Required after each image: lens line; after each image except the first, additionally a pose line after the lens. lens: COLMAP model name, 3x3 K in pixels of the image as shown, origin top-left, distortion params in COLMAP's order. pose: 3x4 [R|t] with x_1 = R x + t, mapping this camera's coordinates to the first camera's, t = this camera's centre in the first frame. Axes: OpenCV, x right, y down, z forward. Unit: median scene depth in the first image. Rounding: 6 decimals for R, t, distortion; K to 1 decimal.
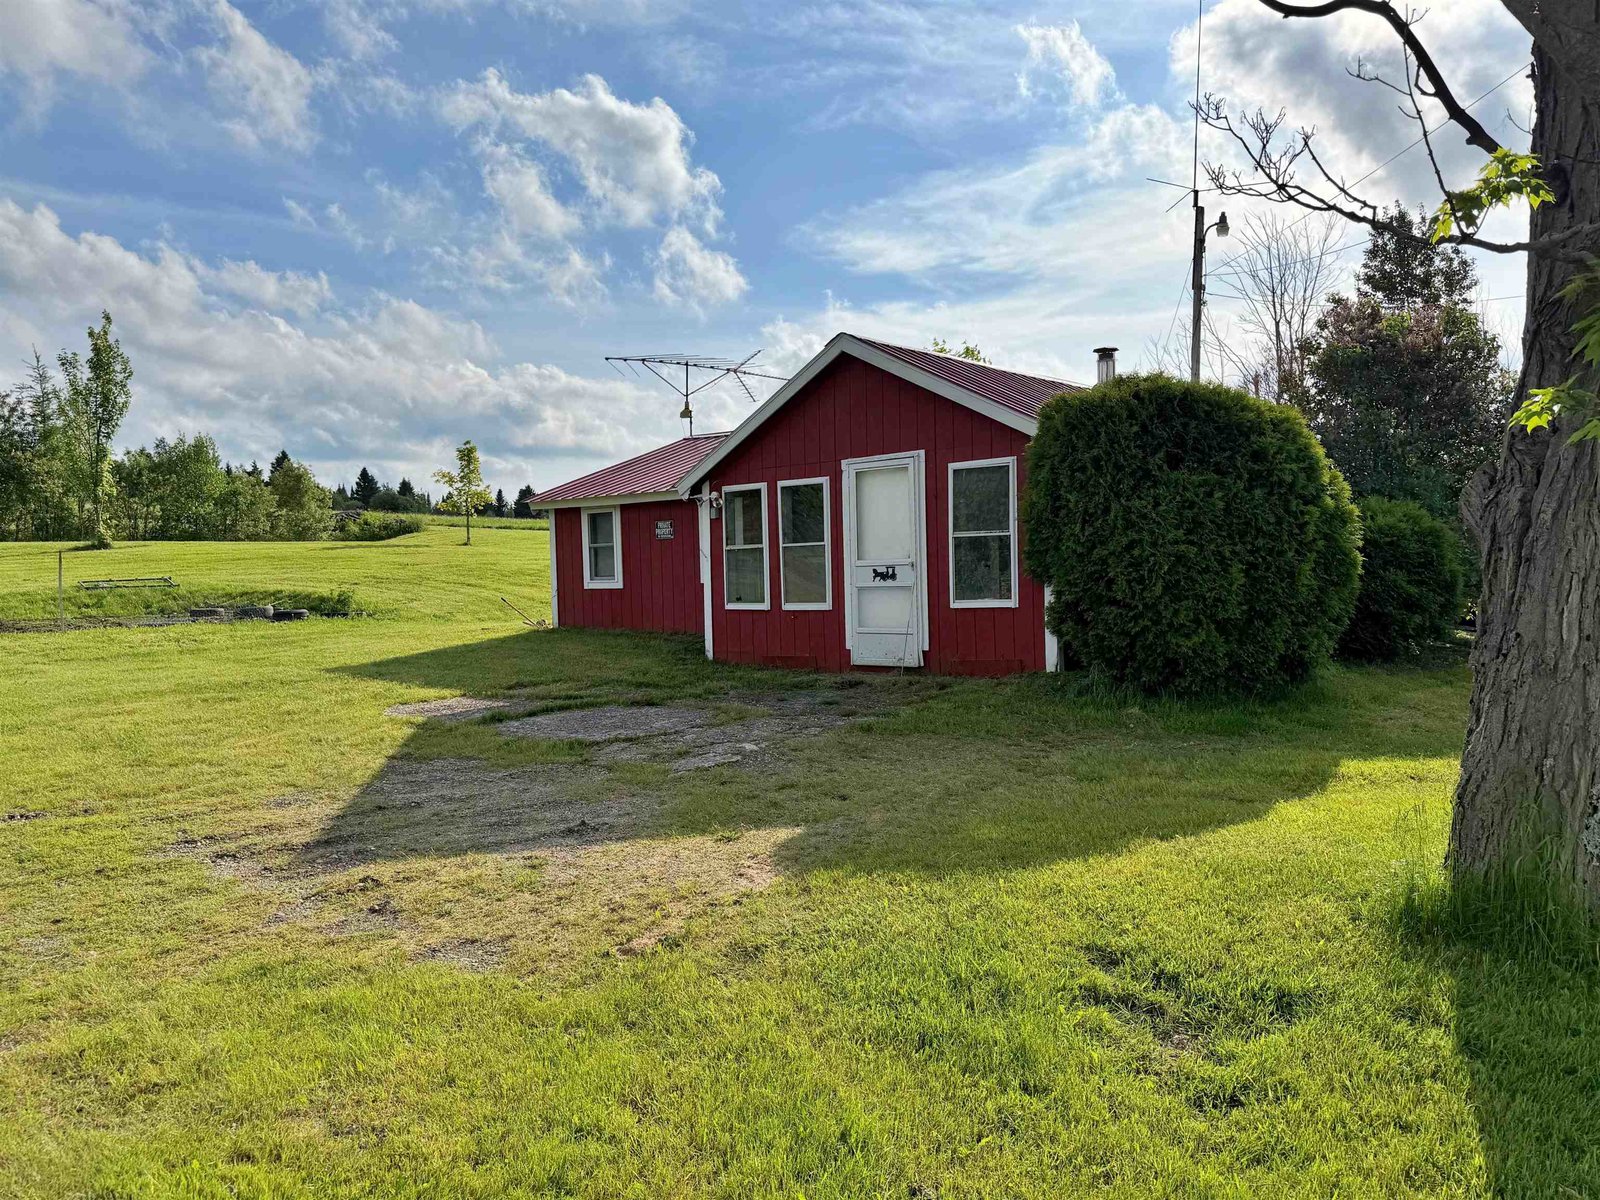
lens RADIAL K [[1094.1, 0, 800.0], [0, 1094.1, 600.0], [0, 0, 1]] dist [0.118960, -0.002321]
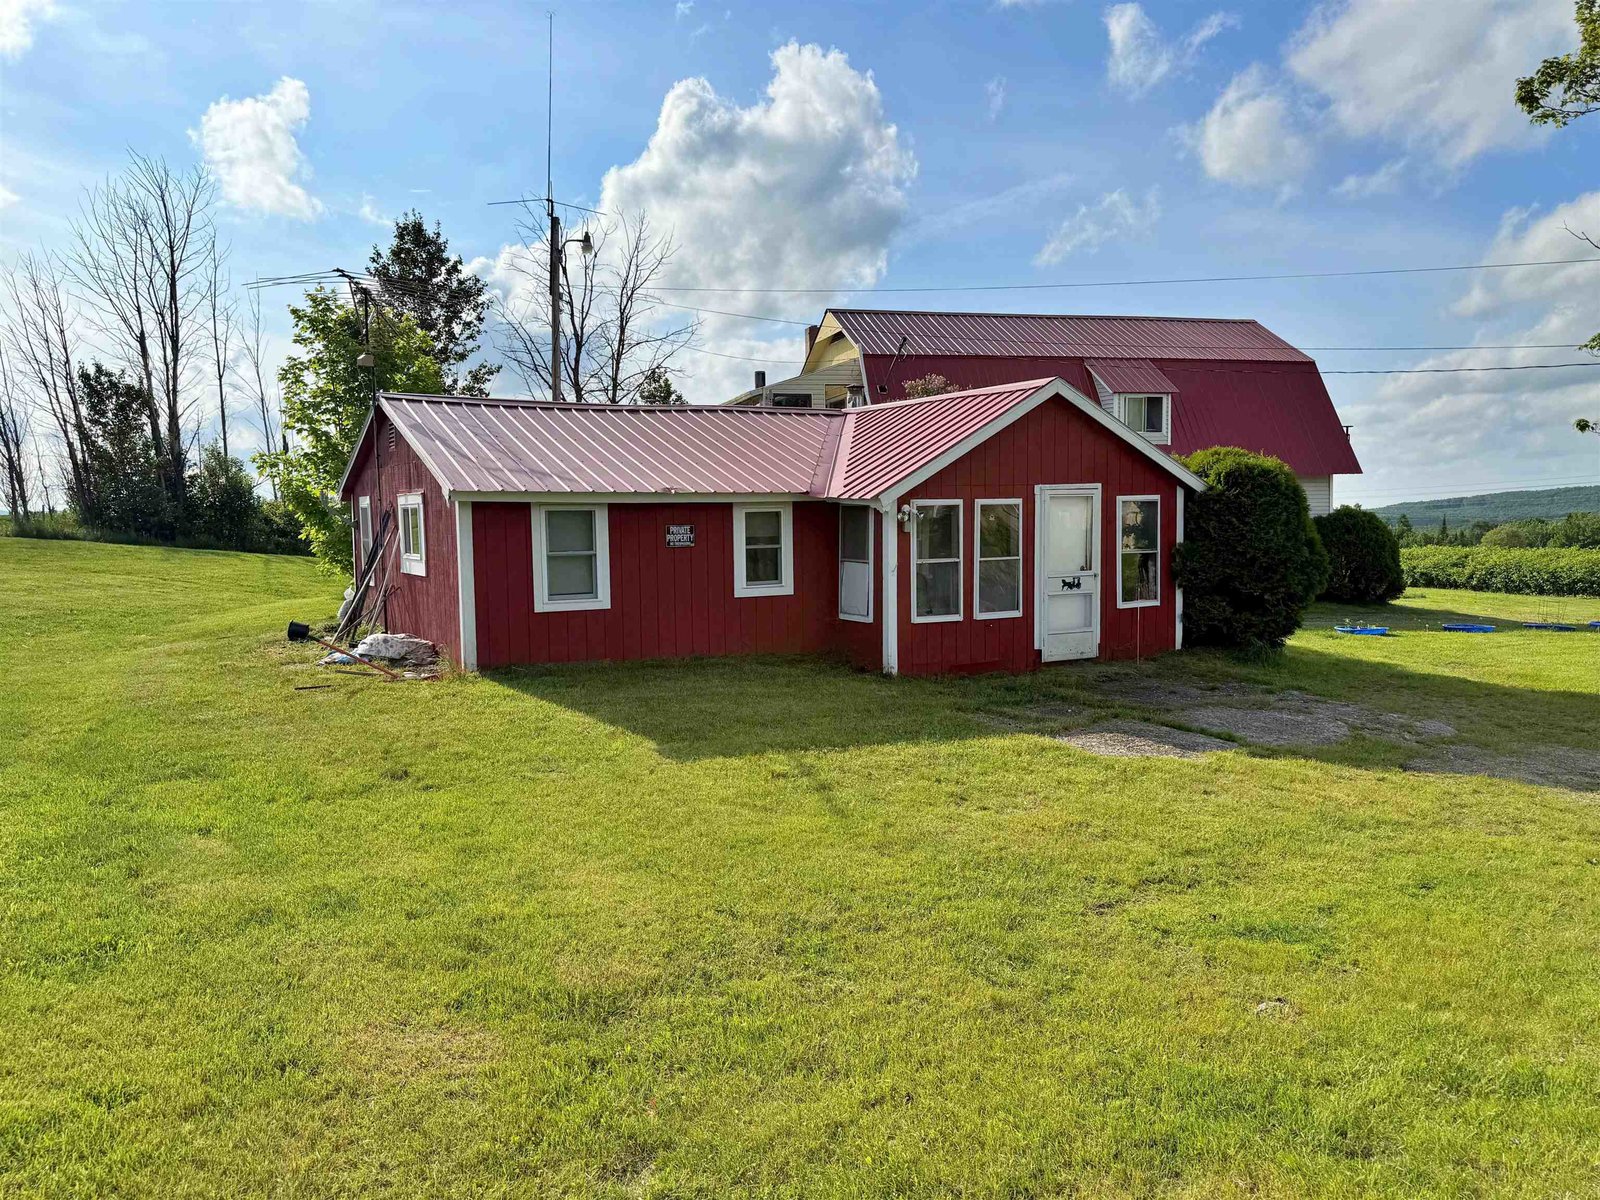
lens RADIAL K [[1094.1, 0, 800.0], [0, 1094.1, 600.0], [0, 0, 1]] dist [0.118960, -0.002321]
pose [[0.430077, -0.054230, 0.901162, -1.096589], [0.025185, 0.998526, 0.048070, -0.068598], [-0.902441, 0.002022, 0.430809, 0.718129]]
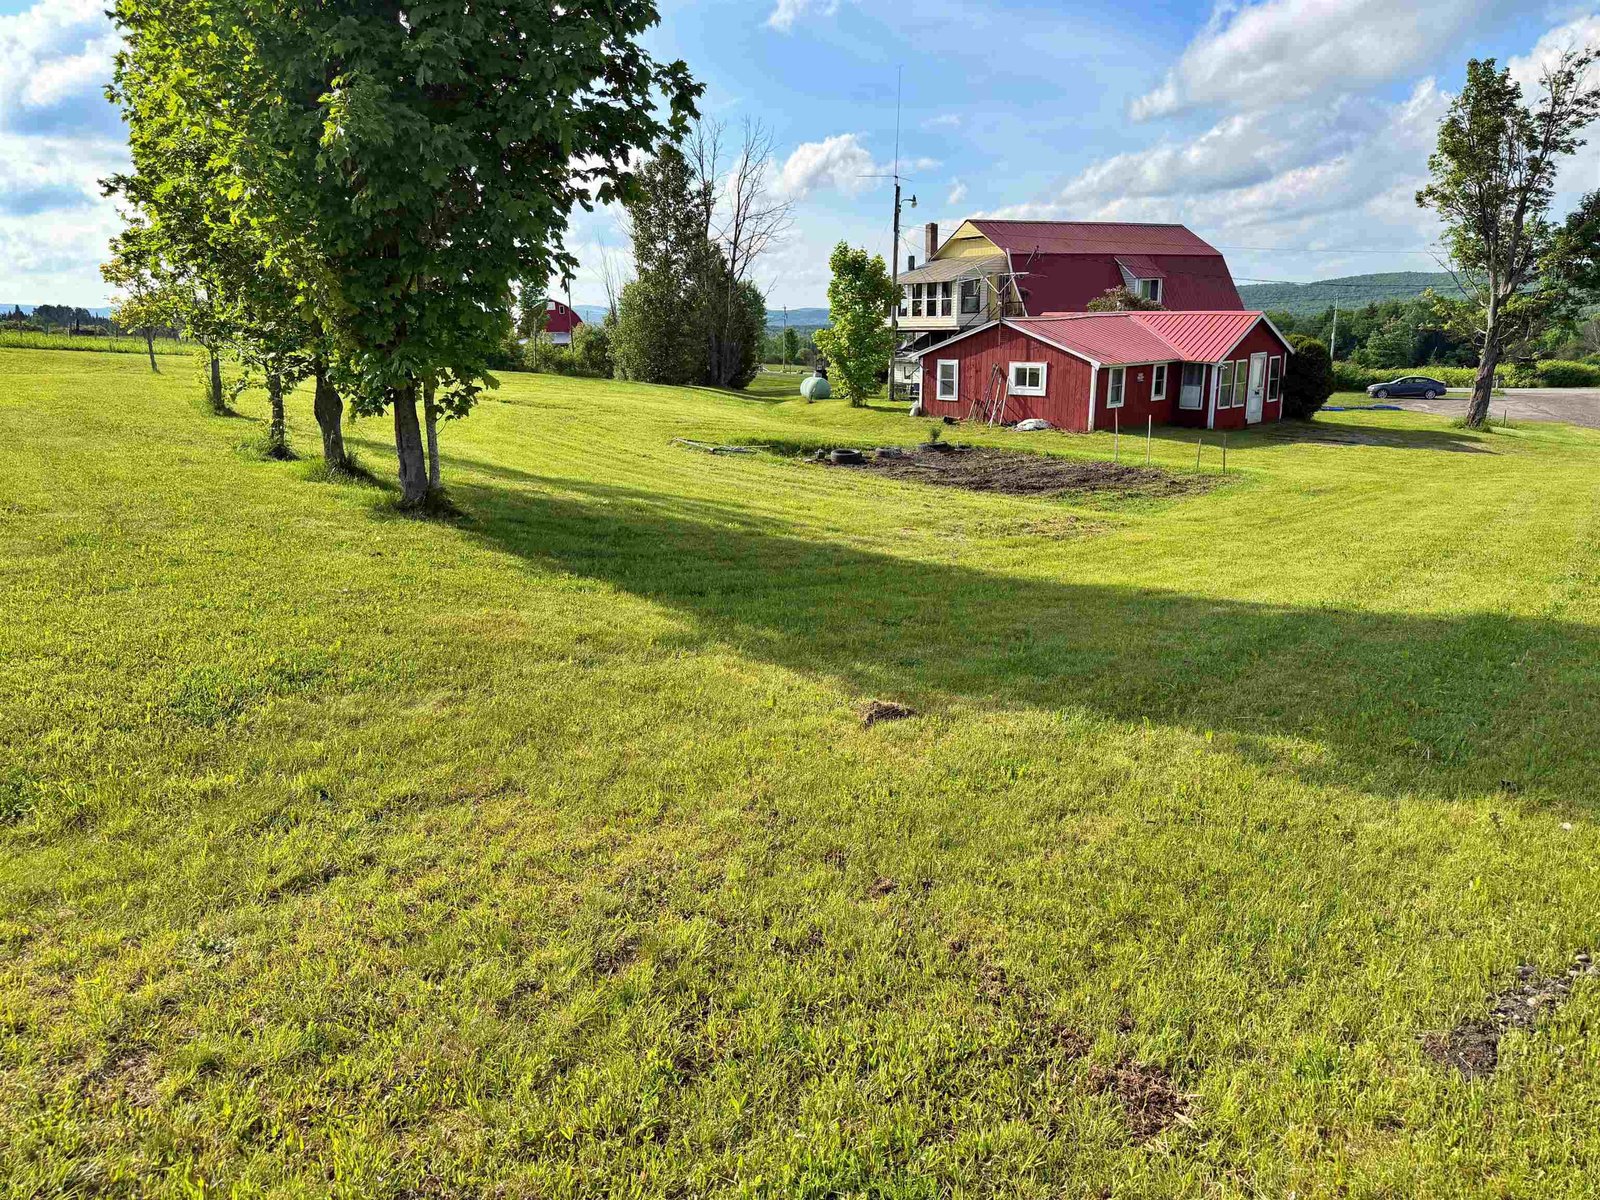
lens RADIAL K [[1094.1, 0, 800.0], [0, 1094.1, 600.0], [0, 0, 1]] dist [0.118960, -0.002321]
pose [[0.203797, -0.224584, 0.952905, -3.226220], [0.026859, 0.974249, 0.223870, -0.189616], [-0.978645, -0.020030, 0.204581, 1.547512]]
